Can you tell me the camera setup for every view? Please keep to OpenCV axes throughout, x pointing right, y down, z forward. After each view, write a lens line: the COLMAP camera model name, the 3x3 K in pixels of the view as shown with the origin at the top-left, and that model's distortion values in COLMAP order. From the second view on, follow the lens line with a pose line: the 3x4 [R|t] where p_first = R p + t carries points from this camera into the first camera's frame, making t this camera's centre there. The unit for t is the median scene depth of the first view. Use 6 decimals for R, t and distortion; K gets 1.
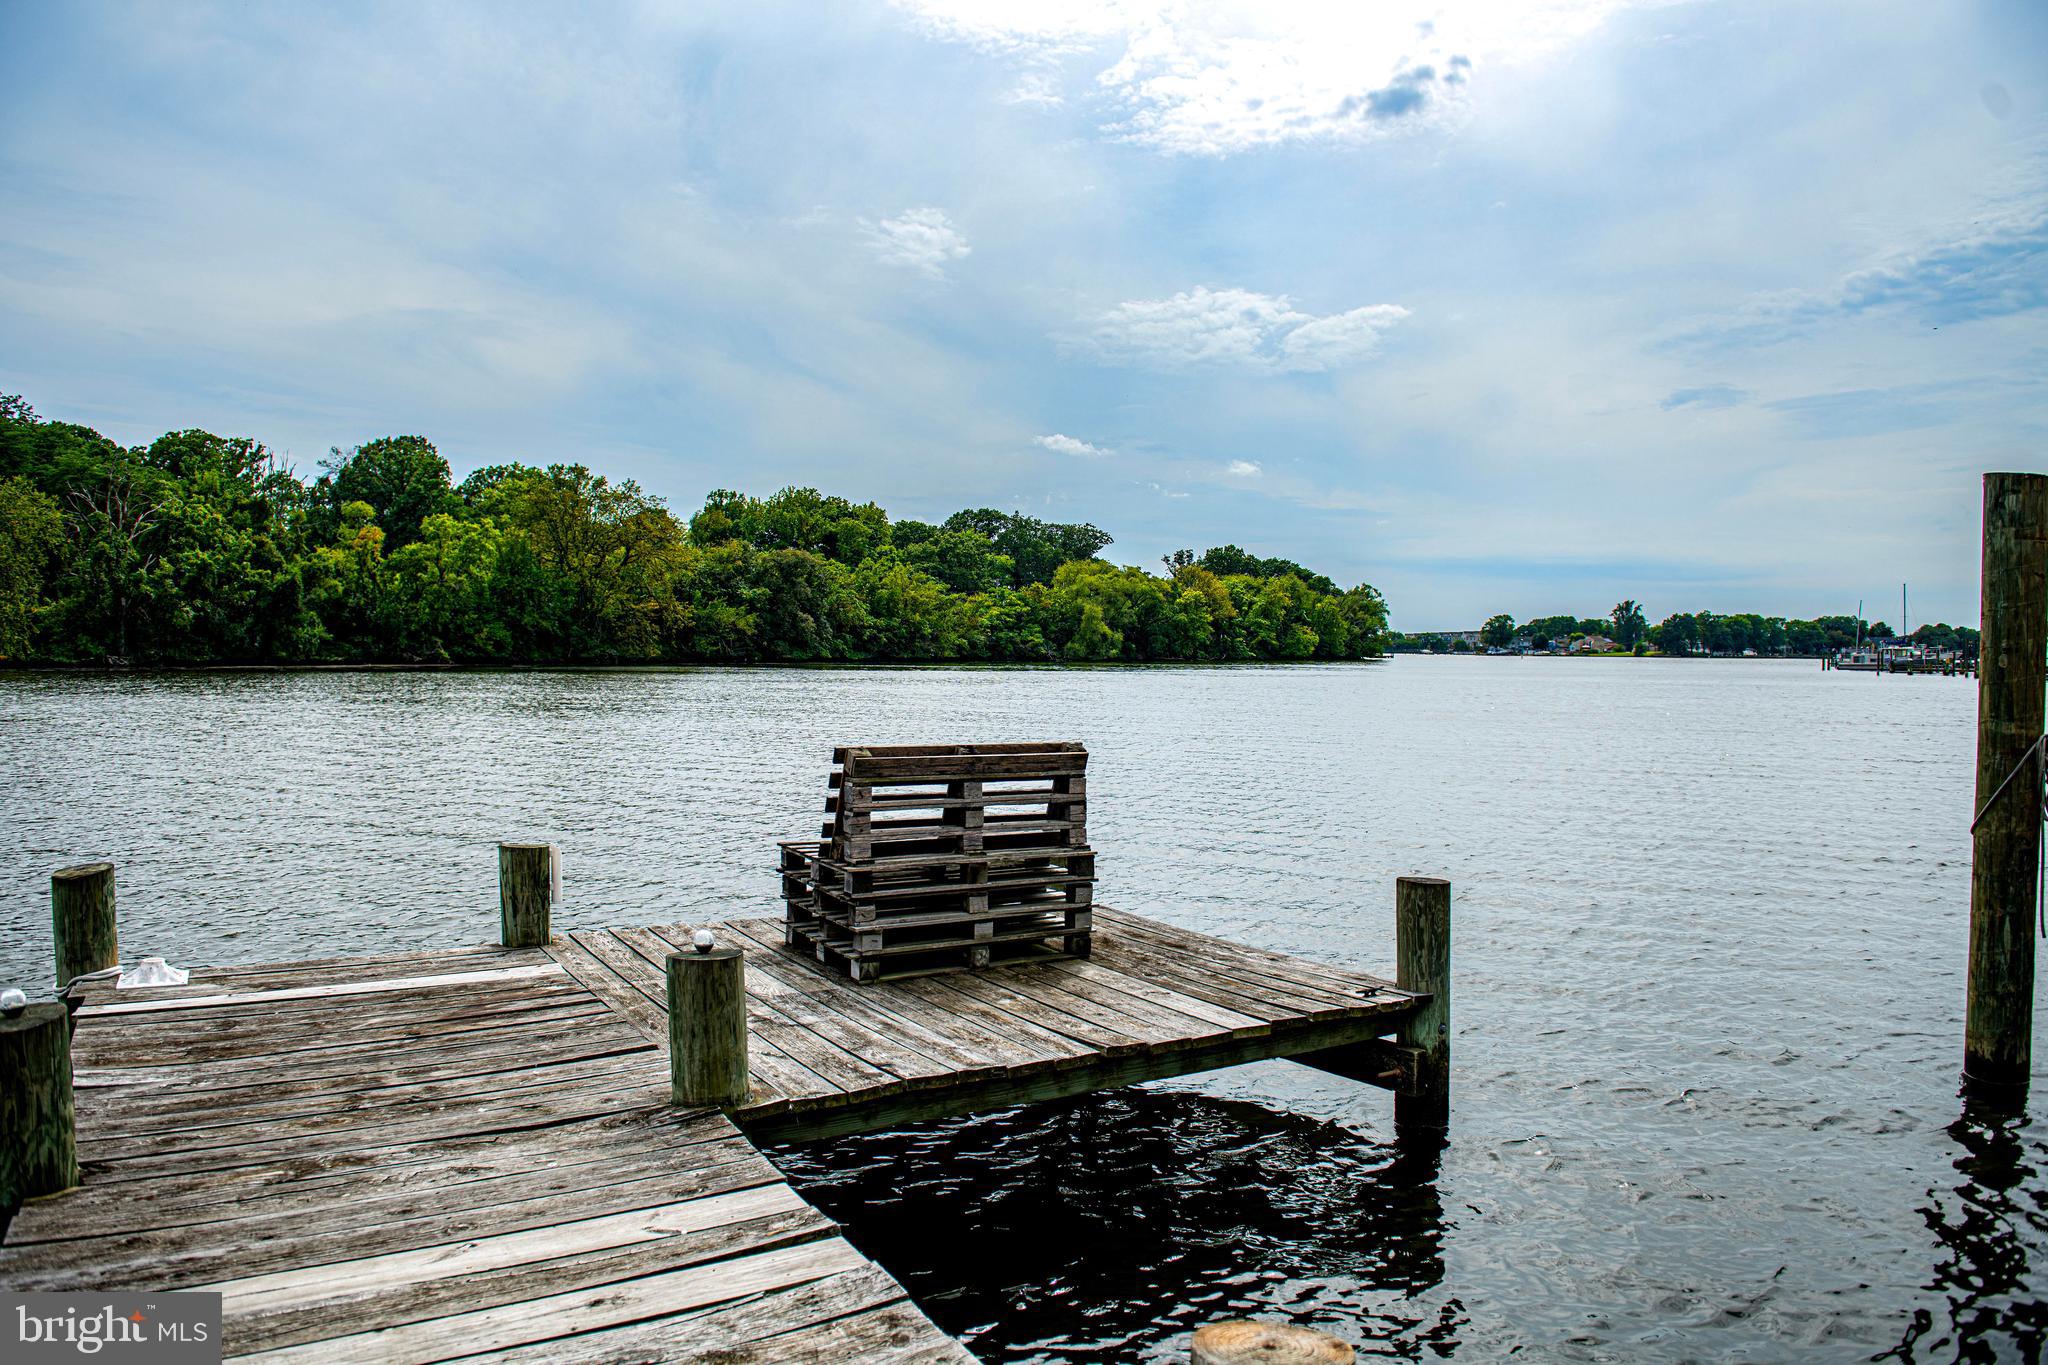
lens RADIAL K [[1419.4, 0, 1024.0], [0, 1419.4, 682.5], [0, 0, 1]] dist [-0.049884, -0.005479]
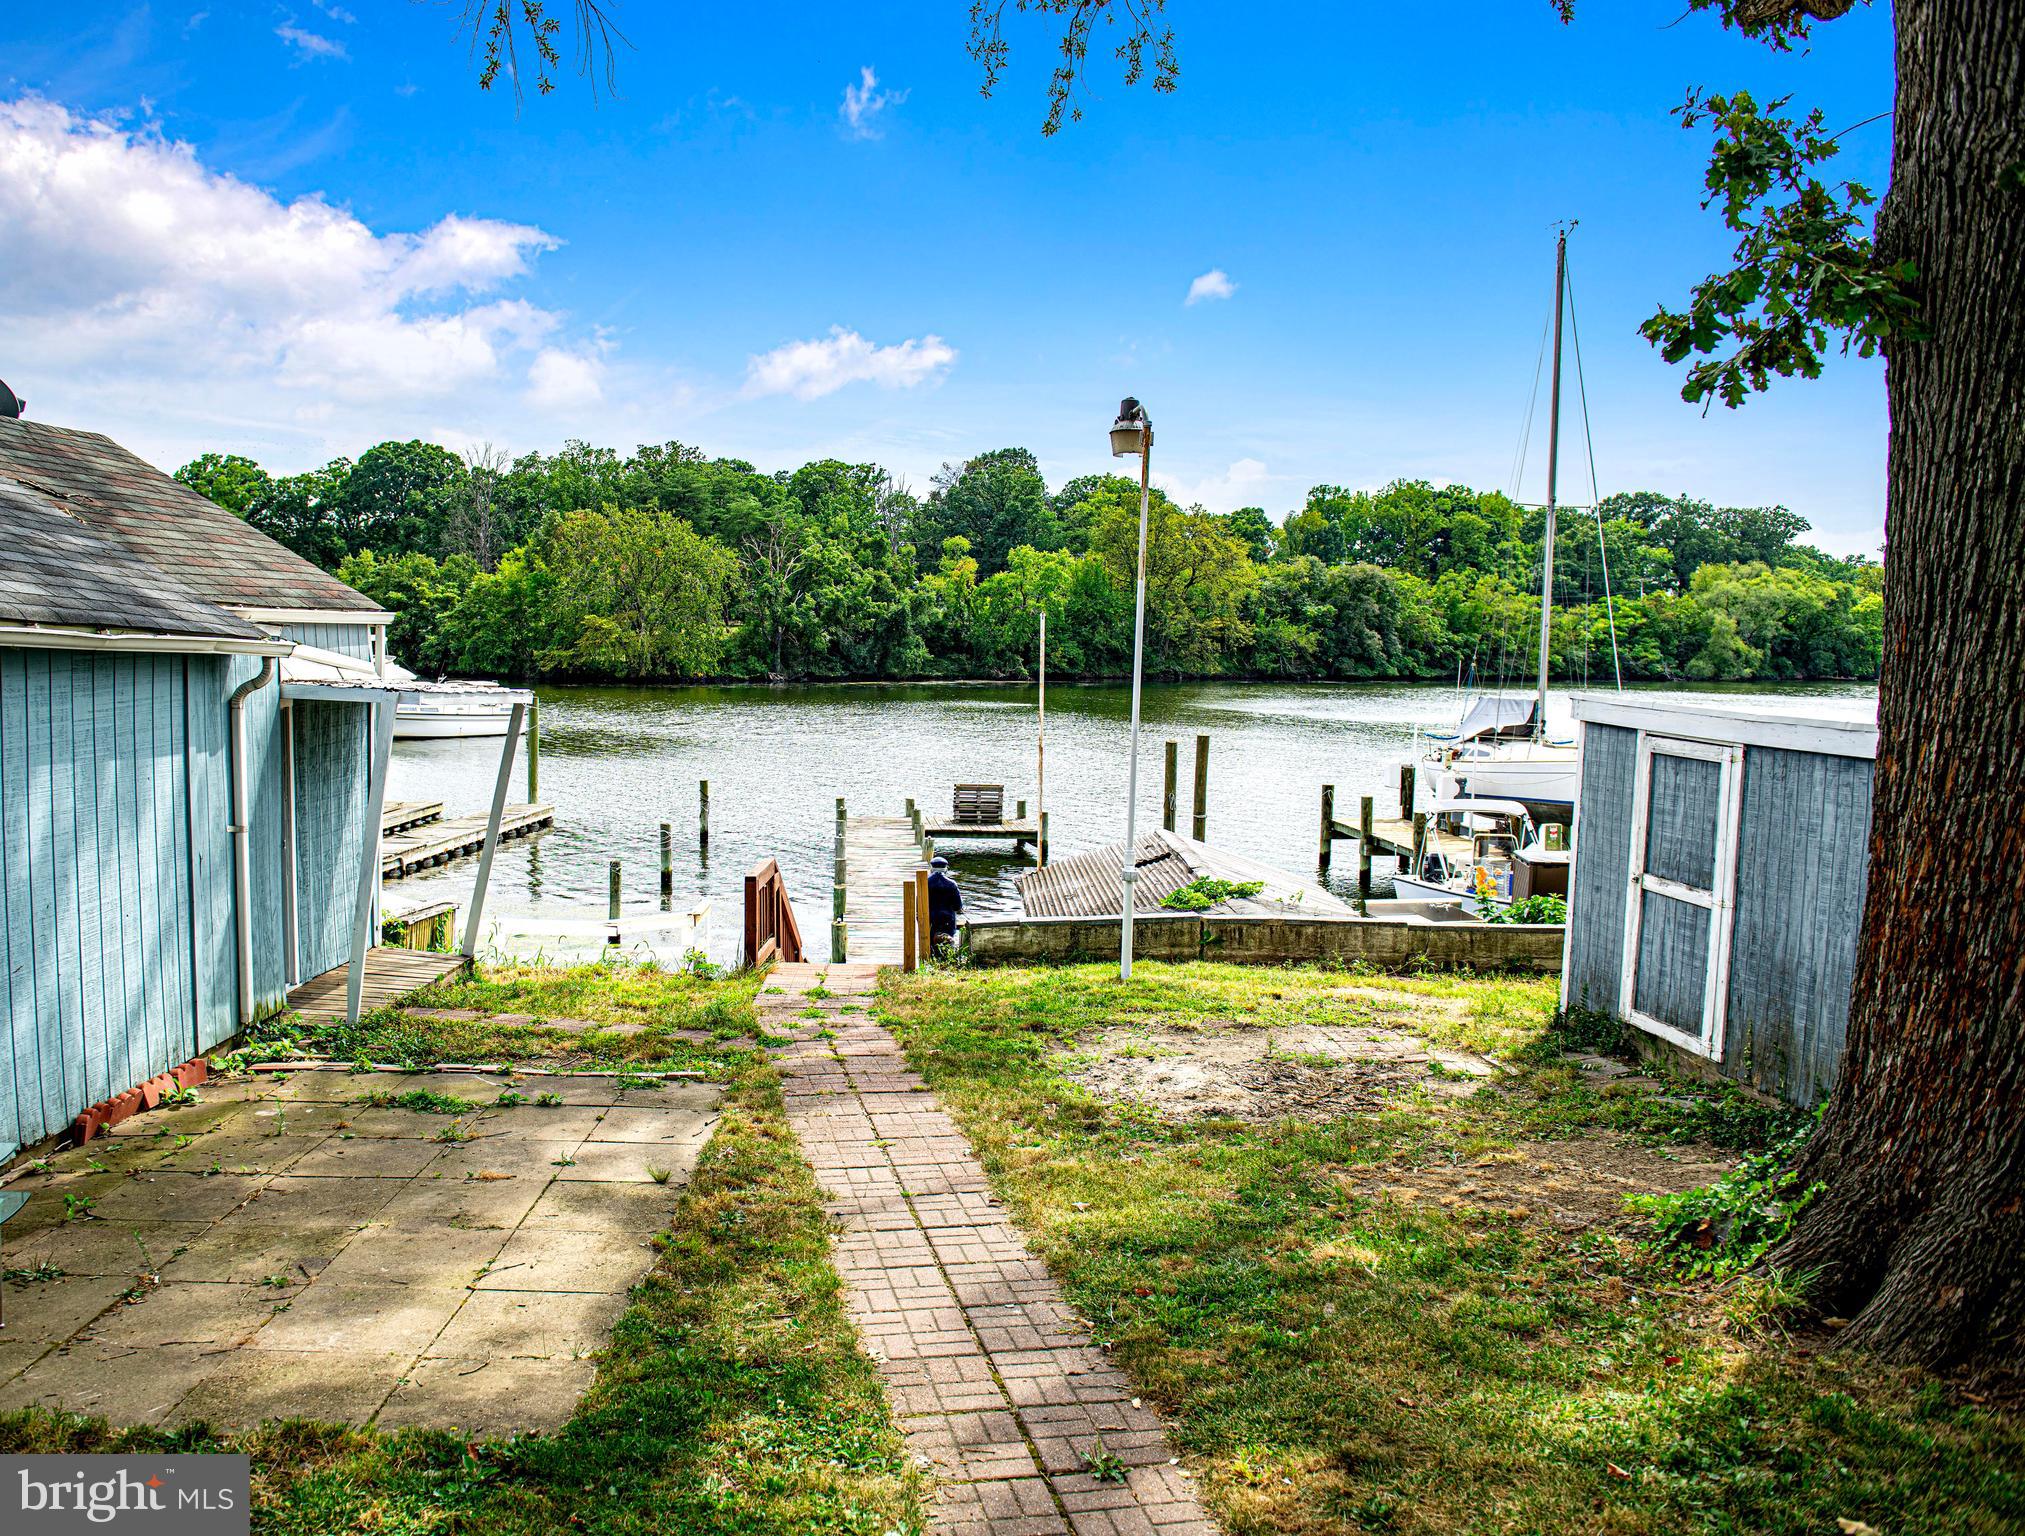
lens RADIAL K [[1665.0, 0, 866.0], [0, 1665.0, 773.2], [0, 0, 1]] dist [-0.055152, 0.002947]
pose [[0.873105, 0.046136, -0.485344, 0.103397], [-0.018100, 0.997894, 0.062296, -0.015016], [0.487195, -0.045606, 0.872101, -0.185480]]
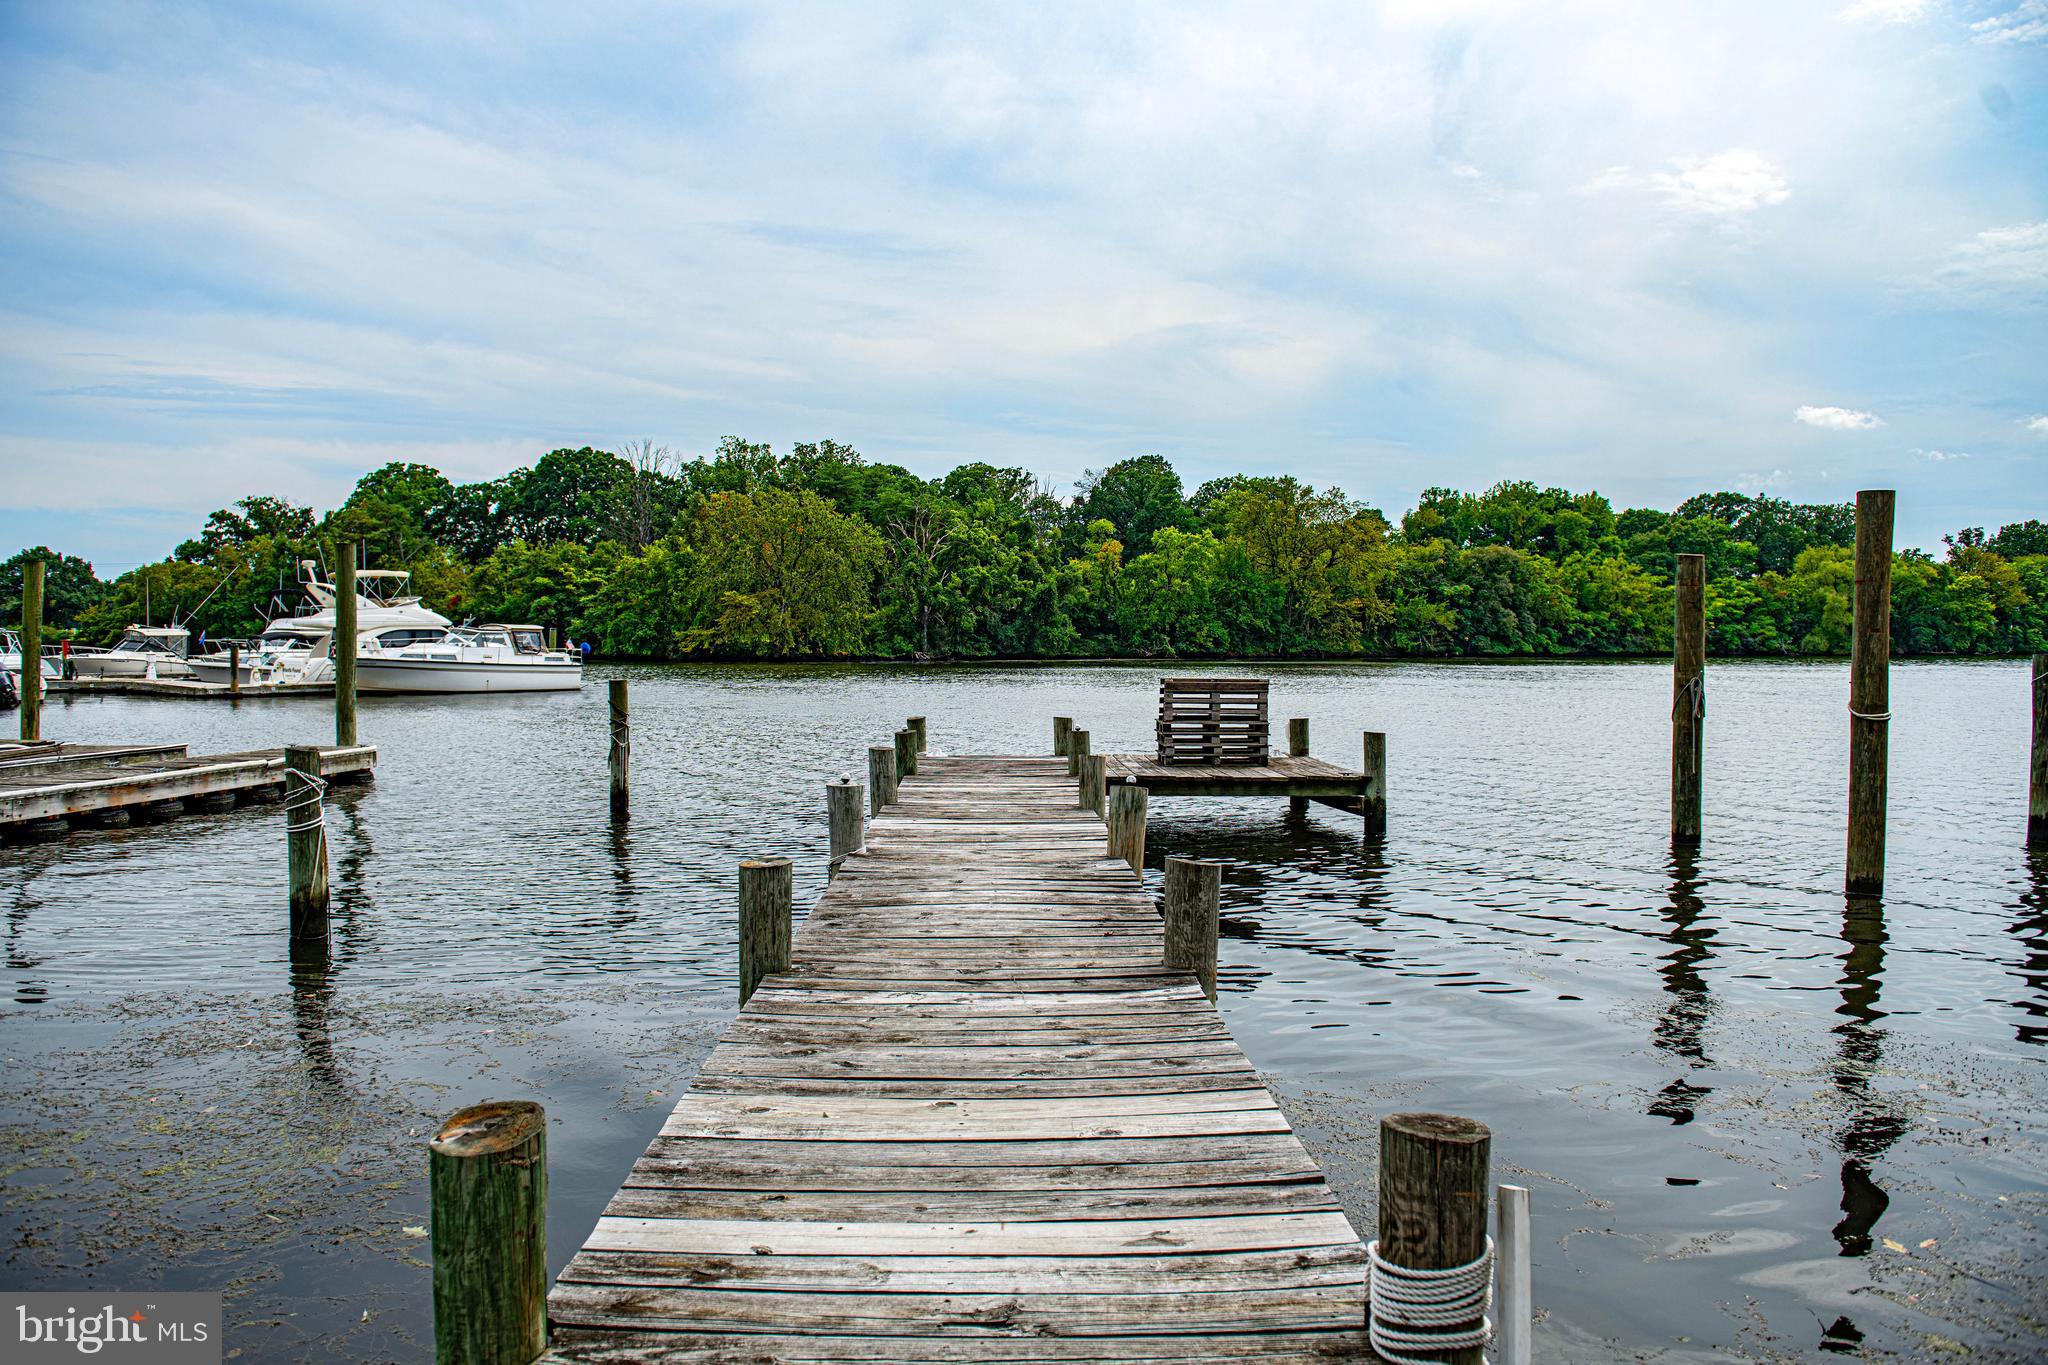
lens RADIAL K [[1419.4, 0, 1024.0], [0, 1419.4, 682.5], [0, 0, 1]] dist [-0.049884, -0.005479]
pose [[0.874663, 0.006714, -0.484684, 0.033398], [-0.005302, 0.999977, 0.004284, 0.001594], [0.484702, -0.001177, 0.874679, -0.051897]]
